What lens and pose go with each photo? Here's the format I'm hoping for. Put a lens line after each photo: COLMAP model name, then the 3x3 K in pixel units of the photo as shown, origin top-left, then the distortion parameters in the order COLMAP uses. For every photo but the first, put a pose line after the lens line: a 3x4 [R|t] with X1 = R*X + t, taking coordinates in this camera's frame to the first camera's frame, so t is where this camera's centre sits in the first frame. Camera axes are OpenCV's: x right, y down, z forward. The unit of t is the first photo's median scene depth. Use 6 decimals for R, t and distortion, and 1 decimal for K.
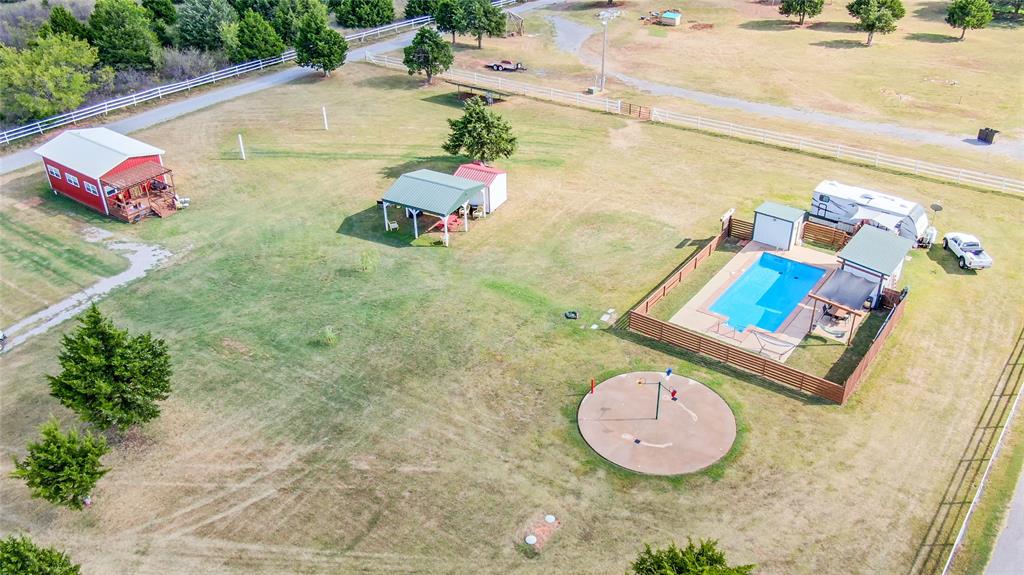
lens RADIAL K [[898.1, 0, 512.0], [0, 898.1, 287.5], [0, 0, 1]] dist [0.005027, -0.000149]
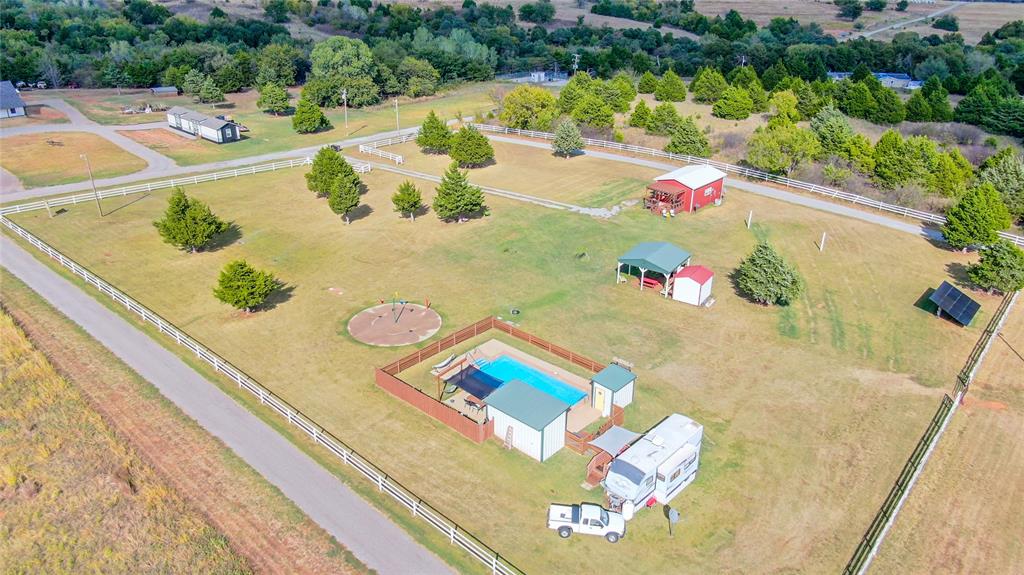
lens RADIAL K [[739.3, 0, 512.0], [0, 739.3, 287.5], [0, 0, 1]] dist [-0.005278, -0.000942]
pose [[-0.087898, 0.438433, -0.894456, 0.909714], [-0.534628, 0.736883, 0.413734, -0.400296], [0.840504, 0.514568, 0.169628, 0.610226]]
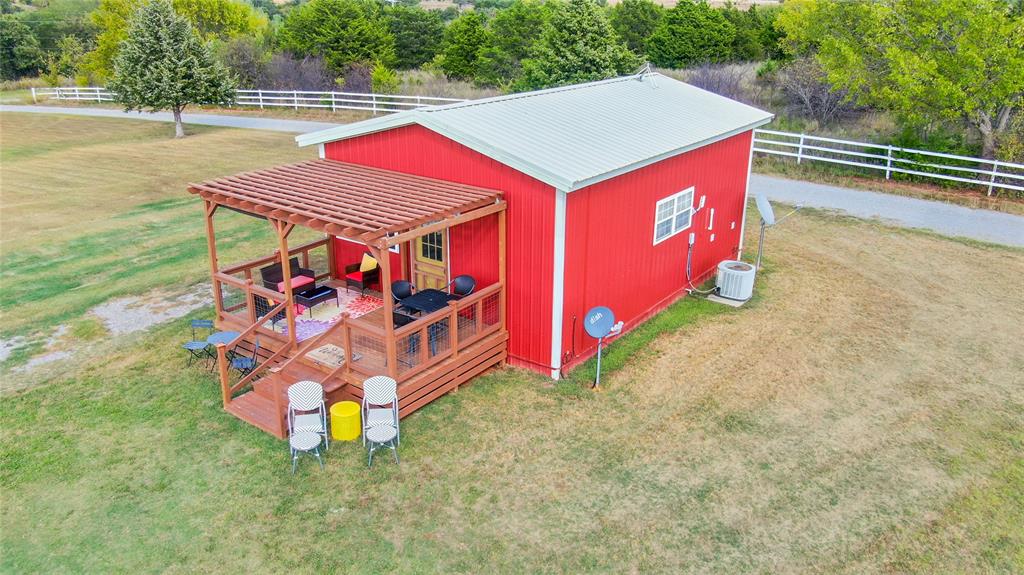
lens RADIAL K [[674.3, 0, 512.0], [0, 674.3, 287.5], [0, 0, 1]] dist [0.009004, 0.002448]
pose [[0.007798, 0.391178, -0.920282, -0.255245], [-0.514835, 0.790534, 0.331664, -0.181165], [0.857254, 0.471207, 0.207556, 0.992625]]
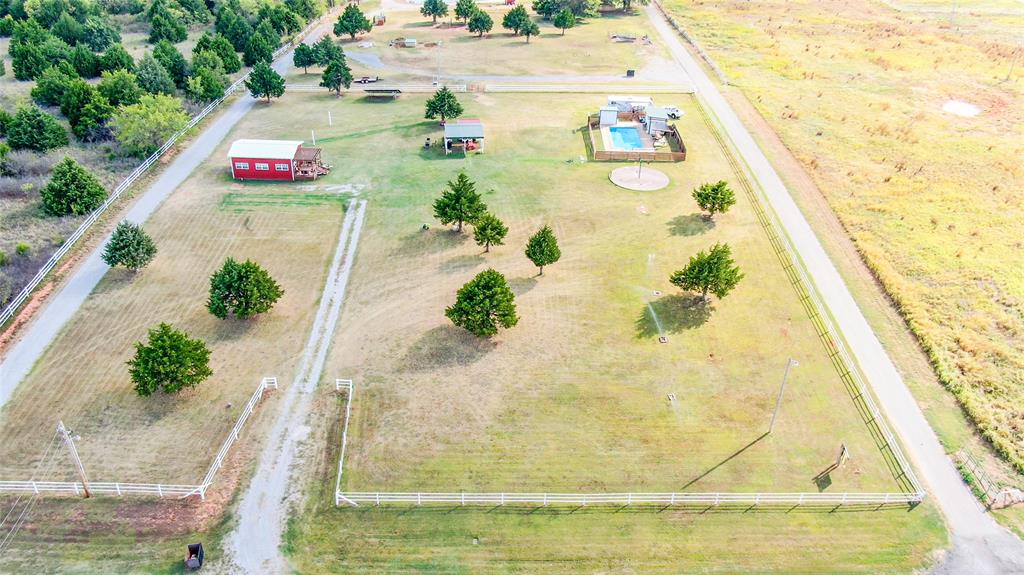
lens RADIAL K [[825.1, 0, 512.0], [0, 825.1, 287.5], [0, 0, 1]] dist [-0.008234, -0.002320]
pose [[0.807996, -0.270896, 0.523218, -0.997069], [0.275859, 0.958622, 0.070321, 0.121574], [-0.520618, 0.087515, 0.849292, -0.554471]]
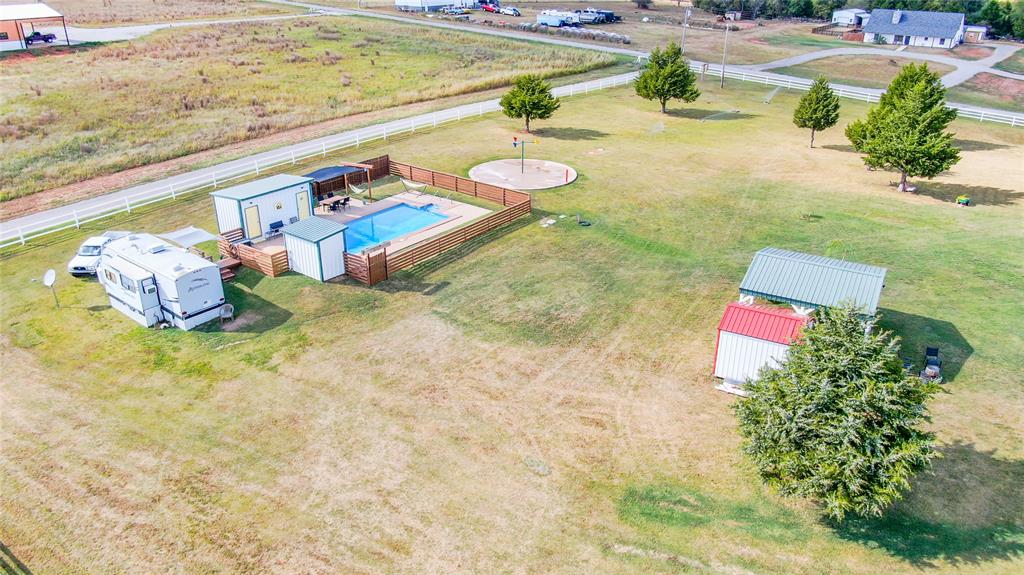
lens RADIAL K [[739.3, 0, 512.0], [0, 739.3, 287.5], [0, 0, 1]] dist [-0.005278, -0.000942]
pose [[-0.999866, 0.007801, 0.014394, 0.108535], [0.016316, 0.547368, 0.836733, -0.501051], [-0.001351, 0.836856, -0.547422, 1.207425]]
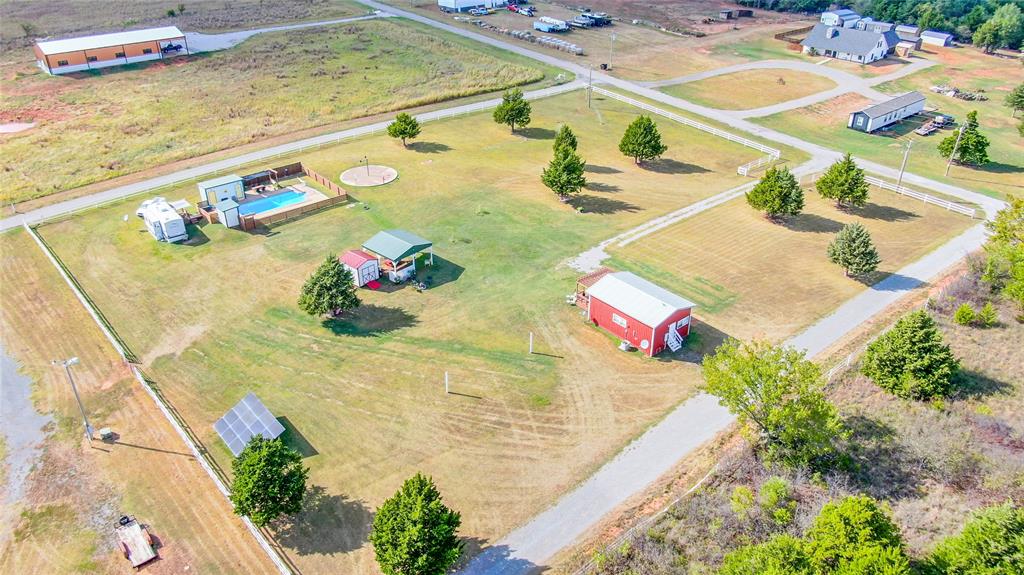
lens RADIAL K [[744.6, 0, 512.0], [0, 744.6, 287.5], [0, 0, 1]] dist [-0.008776, -0.000188]
pose [[-0.975246, -0.091220, 0.201432, -0.502717], [0.133930, 0.481170, 0.866336, -1.066052], [-0.175950, 0.871868, -0.457042, 1.508168]]
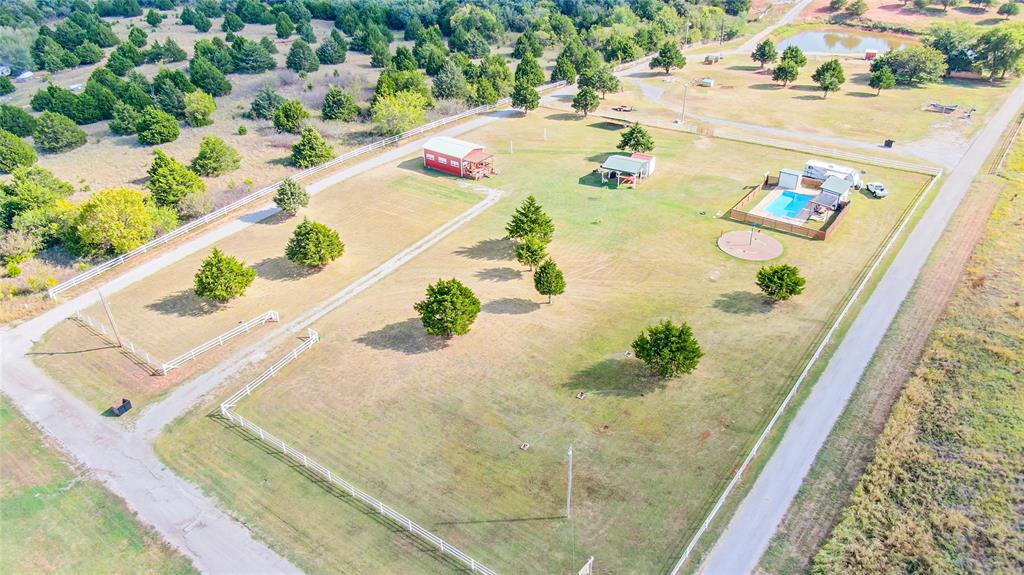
lens RADIAL K [[739.3, 0, 512.0], [0, 739.3, 287.5], [0, 0, 1]] dist [-0.005278, -0.000942]
pose [[0.999972, 0.004939, -0.005616, -0.323345], [-0.005036, 0.999837, -0.017334, 0.202288], [0.005530, 0.017361, 0.999834, -0.693961]]
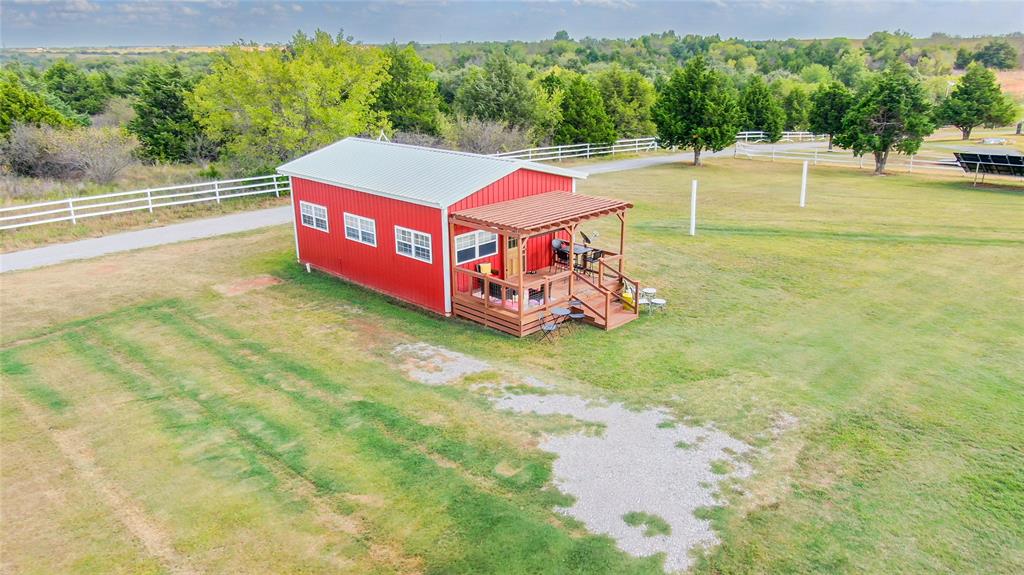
lens RADIAL K [[739.3, 0, 512.0], [0, 739.3, 287.5], [0, 0, 1]] dist [-0.005278, -0.000942]
pose [[0.991606, 0.046846, -0.120509, -0.387352], [-0.073766, 0.970453, -0.229739, -0.025143], [0.106186, 0.236700, 0.965763, 0.708350]]
